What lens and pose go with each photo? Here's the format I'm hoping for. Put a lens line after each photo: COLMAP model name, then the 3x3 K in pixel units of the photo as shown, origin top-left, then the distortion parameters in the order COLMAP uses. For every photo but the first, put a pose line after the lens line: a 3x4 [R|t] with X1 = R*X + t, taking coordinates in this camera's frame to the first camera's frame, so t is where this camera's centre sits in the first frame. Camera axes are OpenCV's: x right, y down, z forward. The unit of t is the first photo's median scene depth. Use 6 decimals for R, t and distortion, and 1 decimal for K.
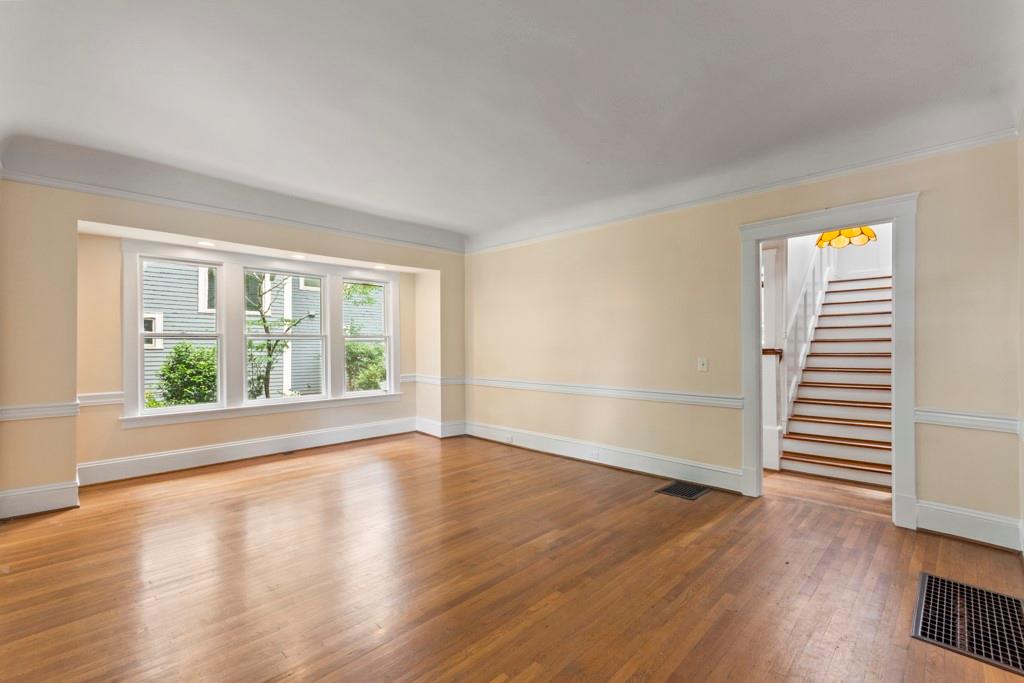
lens RADIAL K [[443.1, 0, 514.6], [0, 443.1, 344.5], [0, 0, 1]] dist [0.000025, 0.000163]
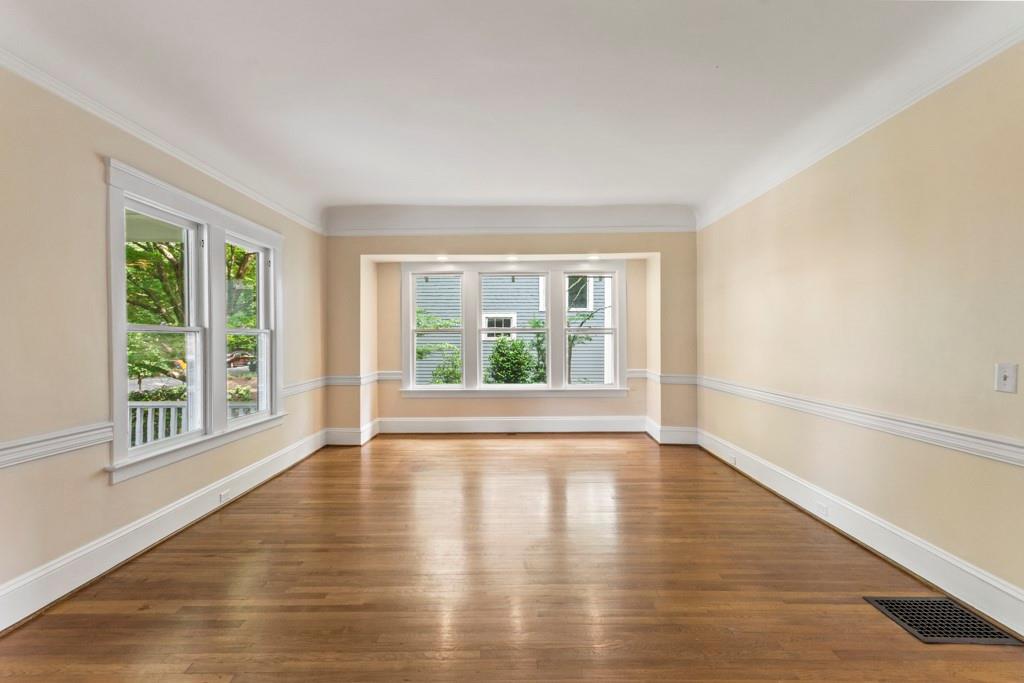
lens RADIAL K [[443.1, 0, 514.6], [0, 443.1, 344.5], [0, 0, 1]] dist [0.000025, 0.000163]
pose [[0.700246, 0.009224, -0.713842, 0.253785], [0.003319, 0.999864, 0.016176, -0.000356], [0.713894, -0.013697, 0.700120, 0.183559]]
